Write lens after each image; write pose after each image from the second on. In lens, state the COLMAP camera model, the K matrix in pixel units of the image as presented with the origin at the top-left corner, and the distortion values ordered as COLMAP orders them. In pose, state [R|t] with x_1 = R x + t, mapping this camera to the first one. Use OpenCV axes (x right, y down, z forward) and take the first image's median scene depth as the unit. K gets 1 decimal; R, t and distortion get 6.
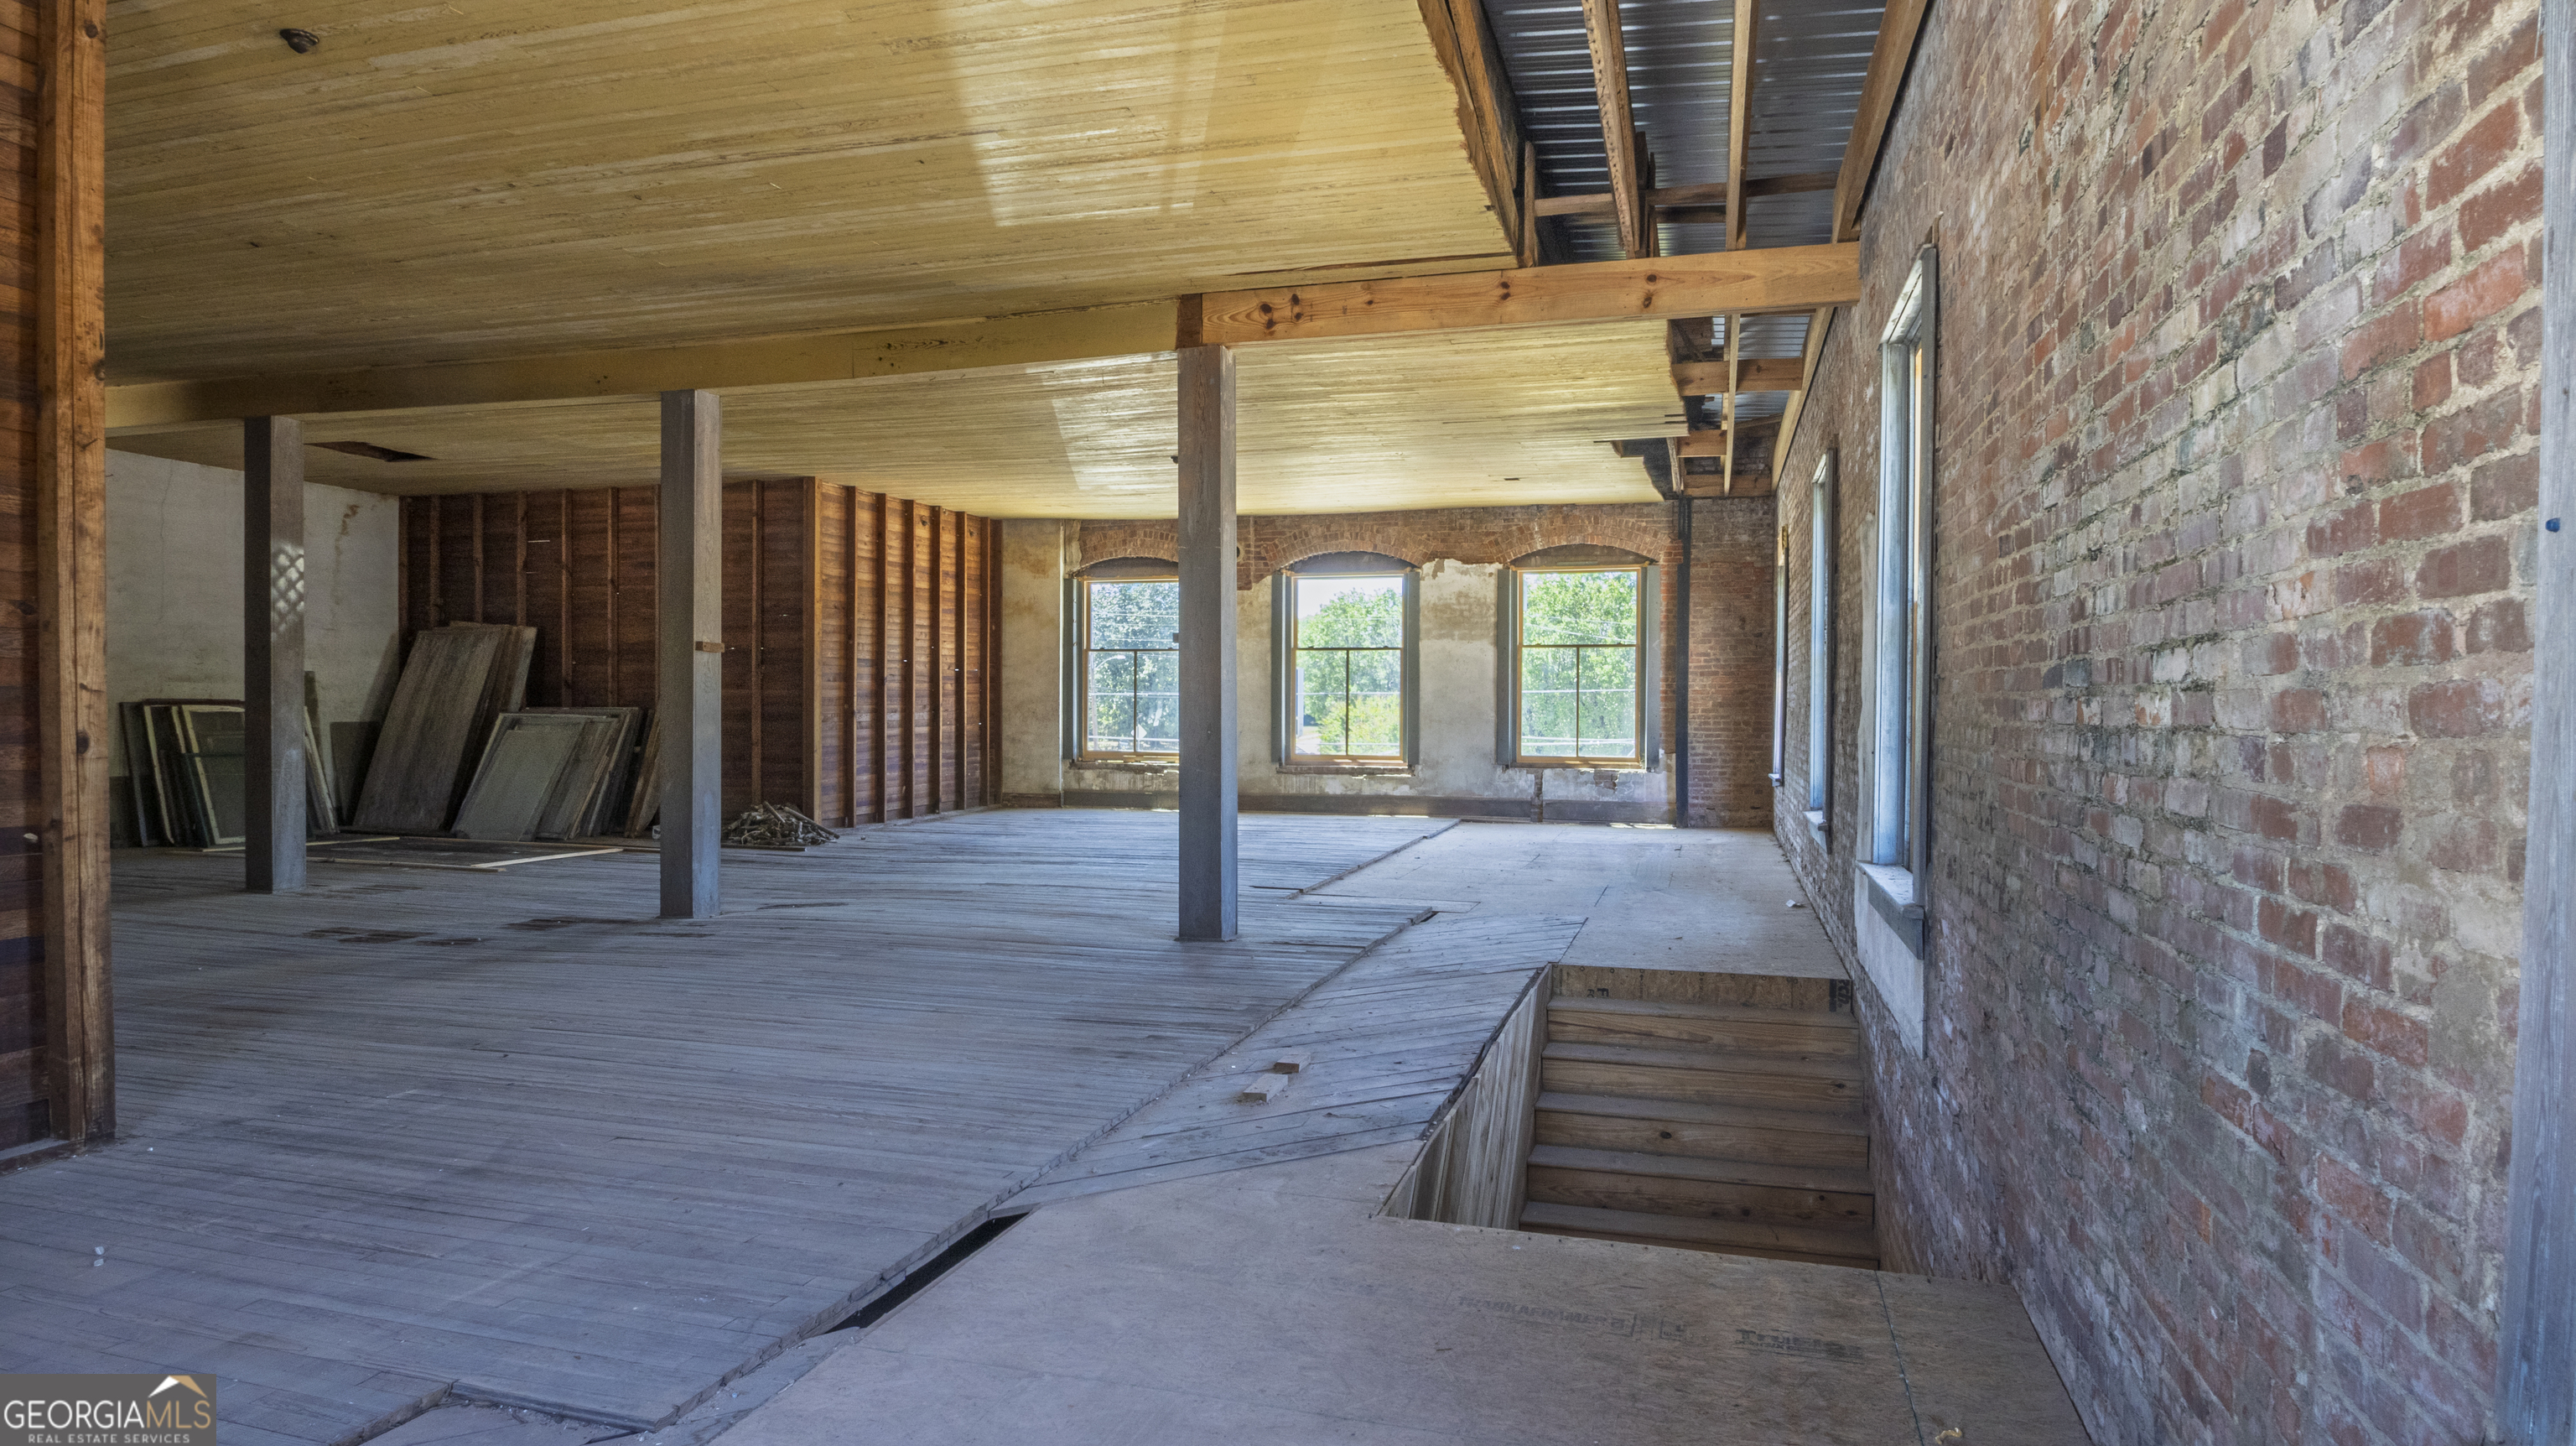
lens RADIAL K [[1469.4, 0, 1285.2], [0, 1469.4, 728.8], [0, 0, 1]] dist [-0.003858, -0.005500]
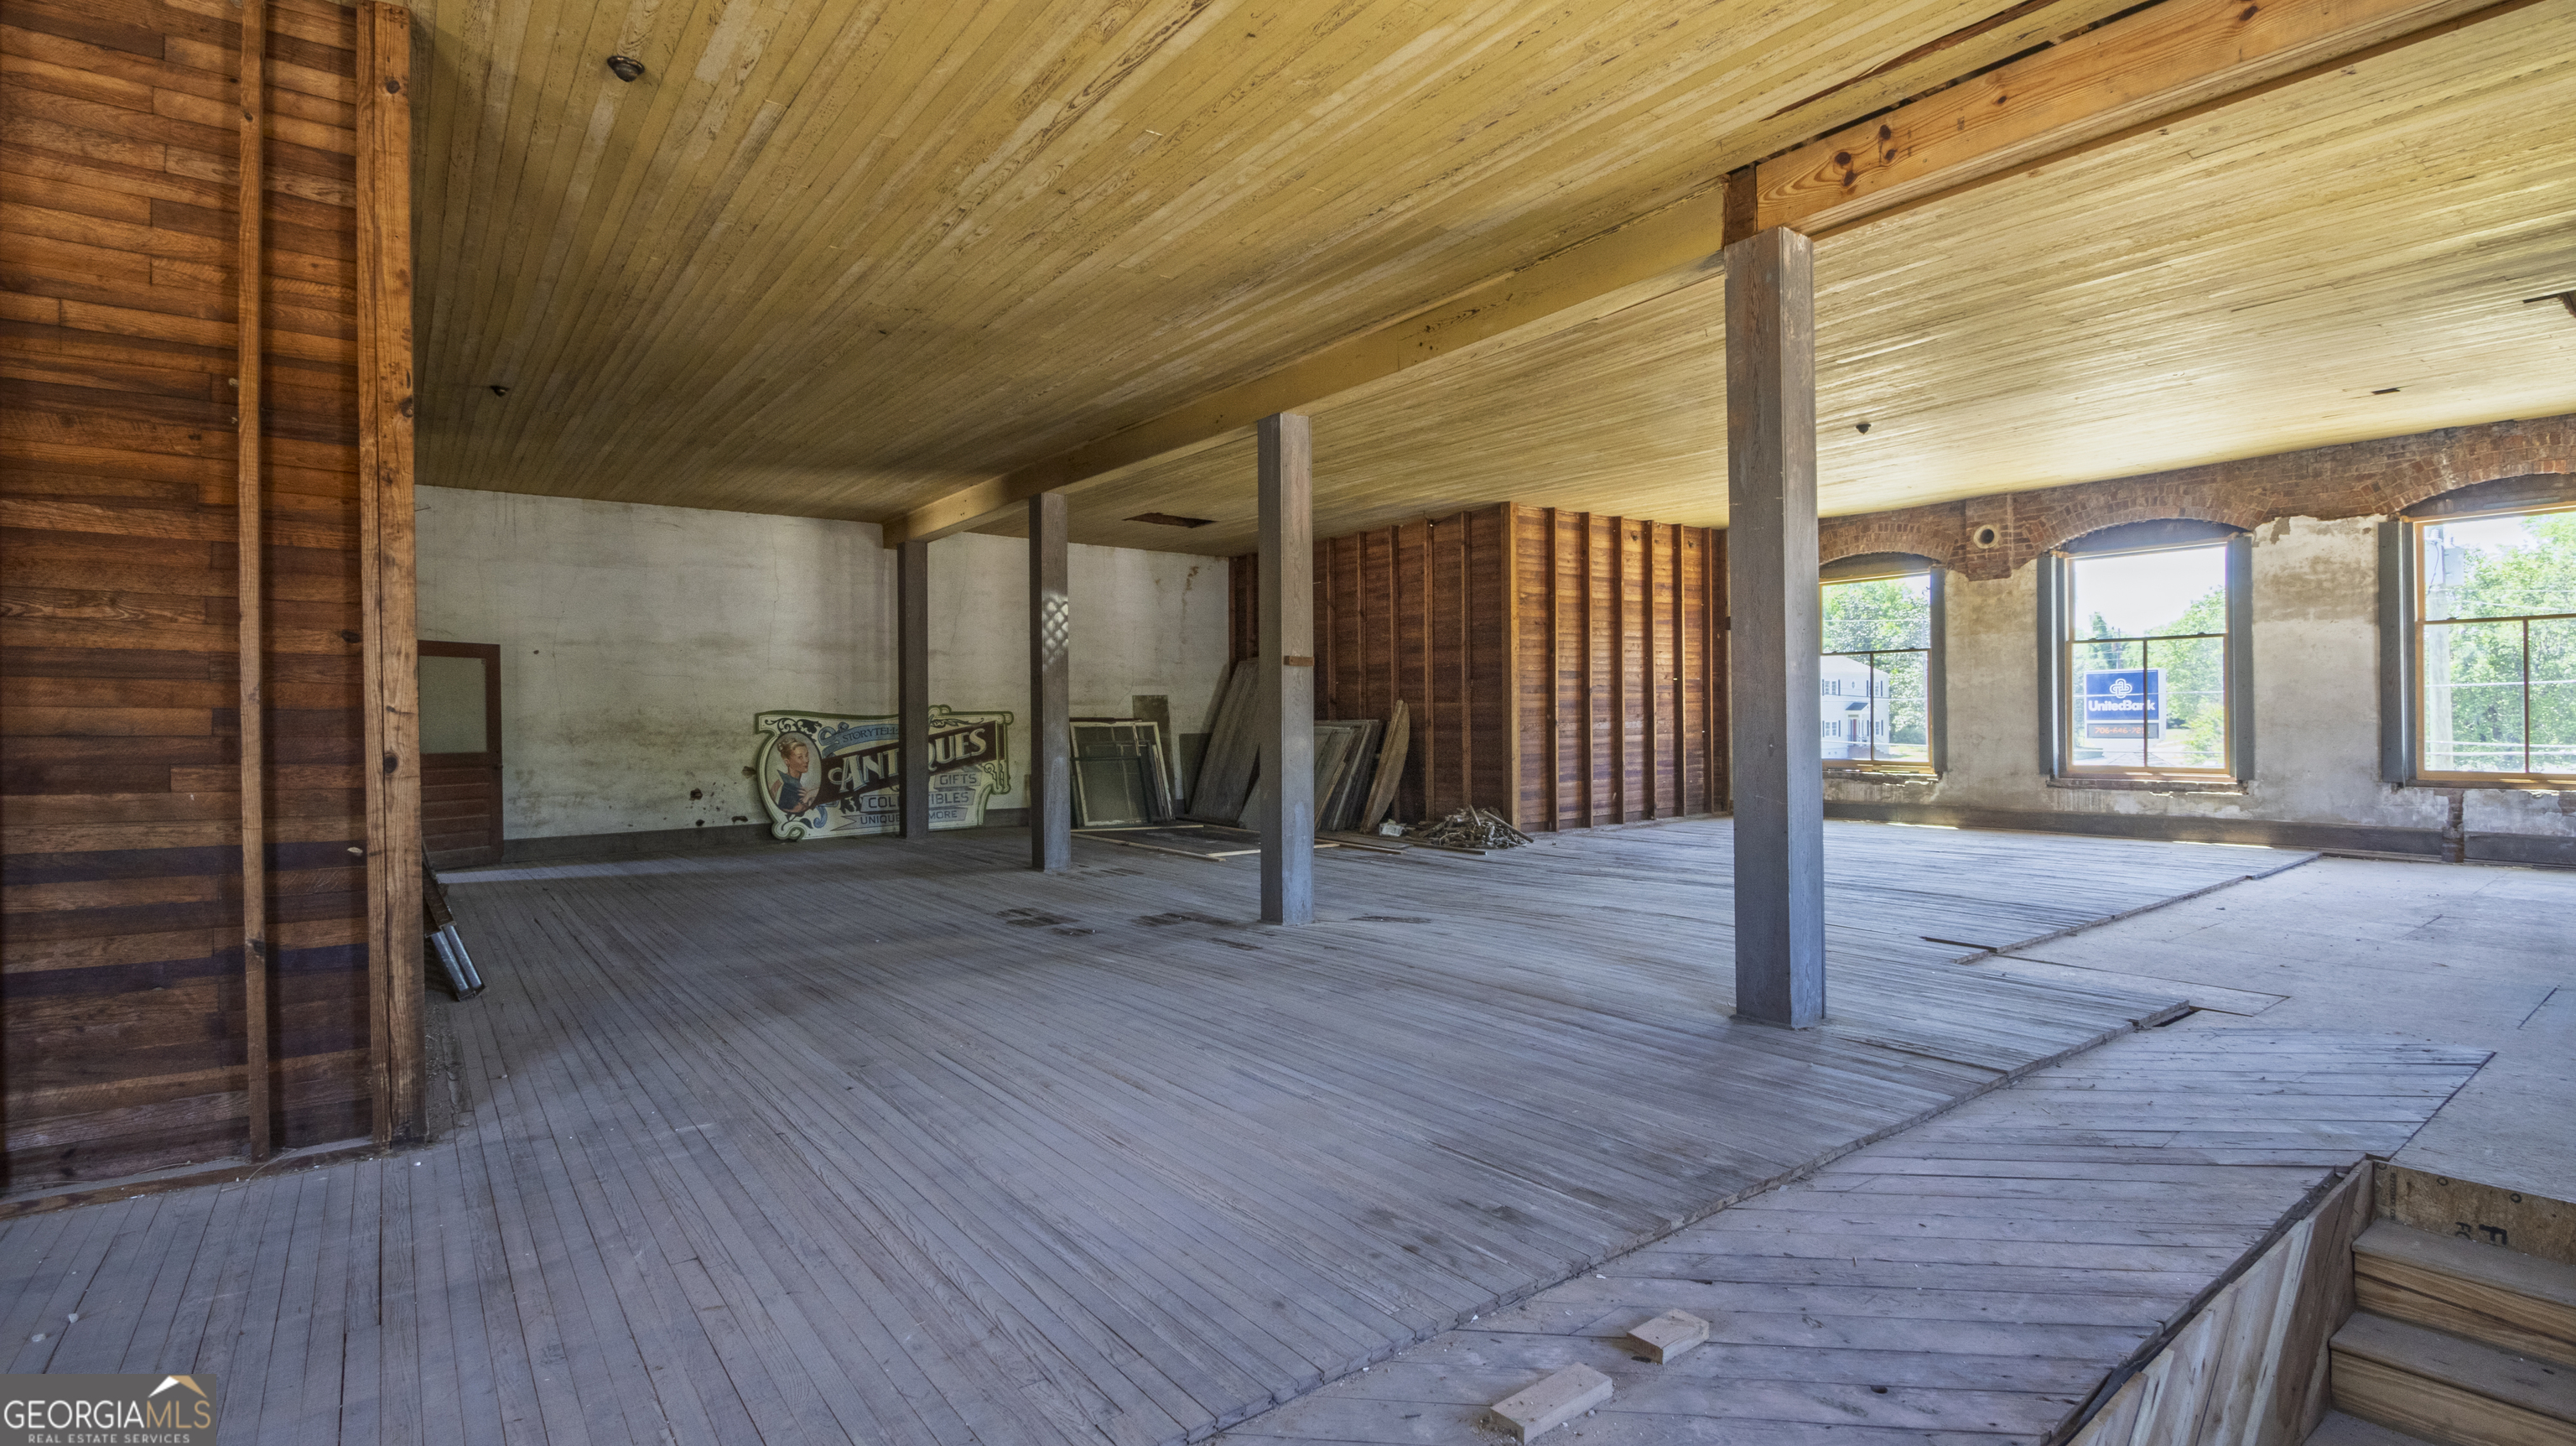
lens RADIAL K [[1202.8, 0, 1290.0], [0, 1202.8, 717.0], [0, 0, 1]] dist [0.006348, -0.012423]
pose [[0.808419, -0.013535, -0.588451, 0.064785], [0.004759, 0.999853, -0.016460, -0.001820], [0.588588, 0.010506, 0.808365, 0.211824]]
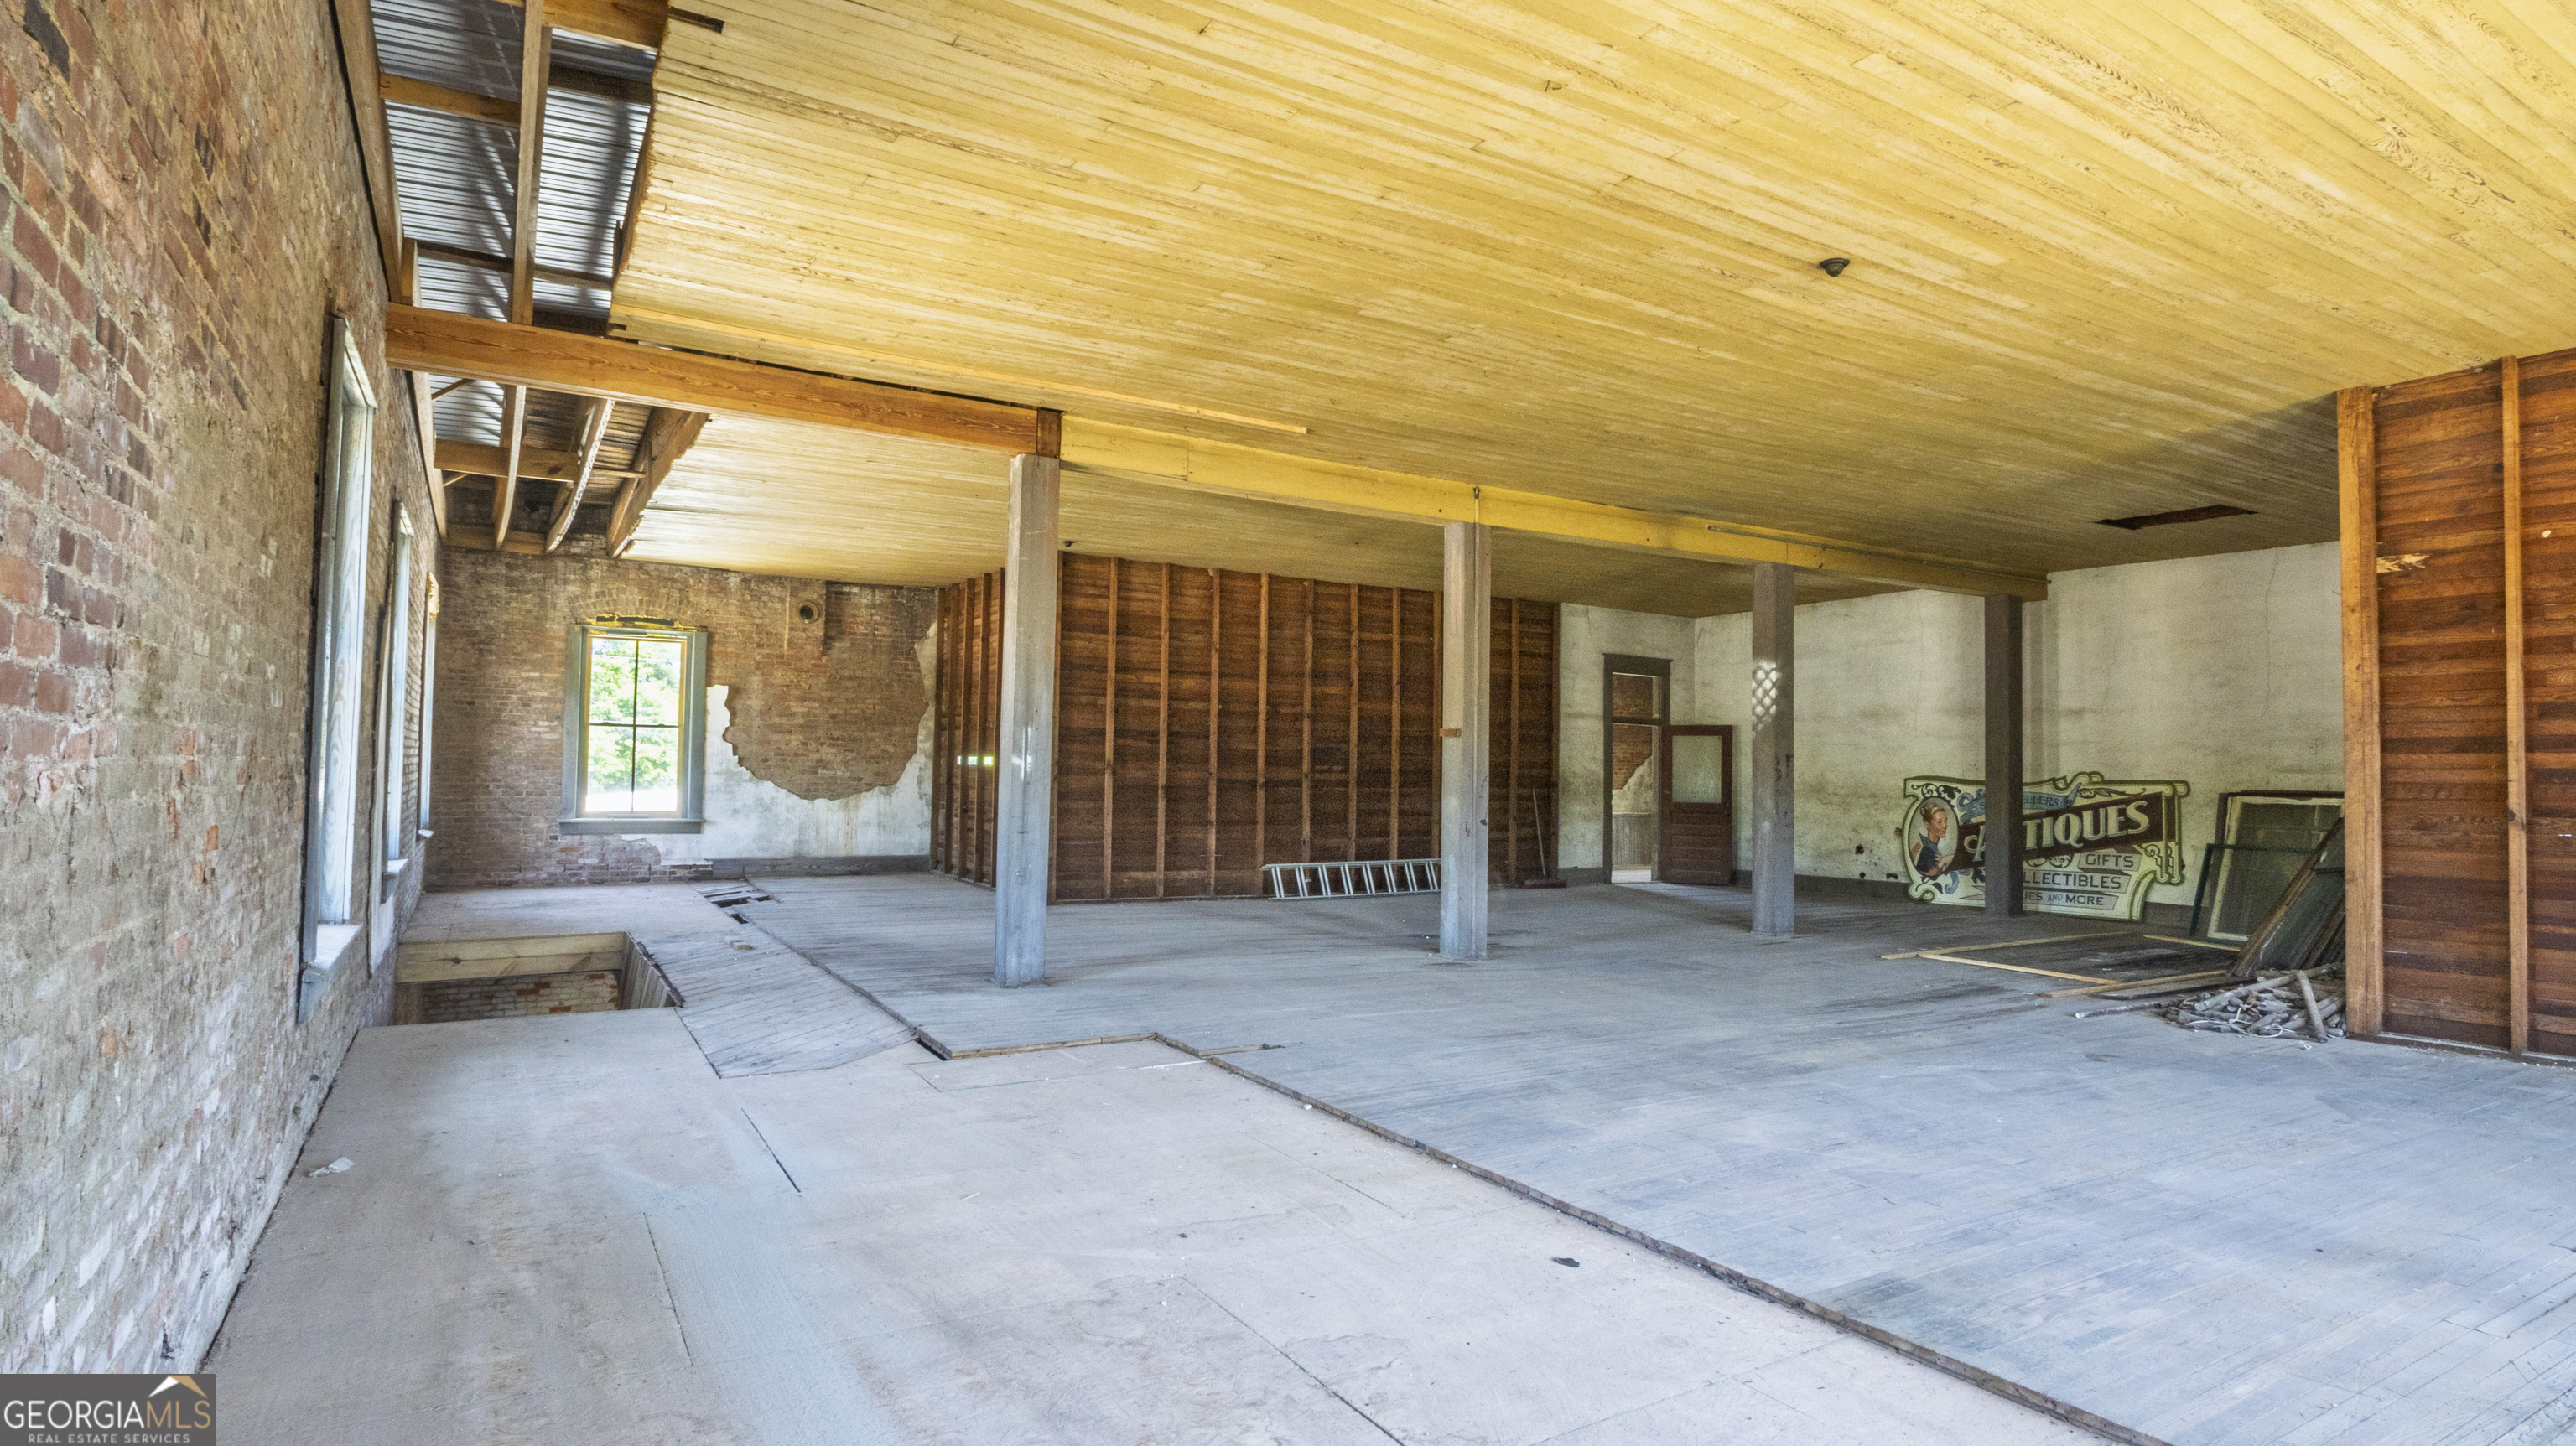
lens RADIAL K [[1325.3, 0, 1291.0], [0, 1325.3, 718.6], [0, 0, 1]] dist [-0.003070, -0.010479]
pose [[-0.673344, -0.047978, -0.737771, 0.332531], [-0.031079, 0.998847, -0.036590, -0.015708], [0.738676, -0.001708, -0.674059, 1.093490]]
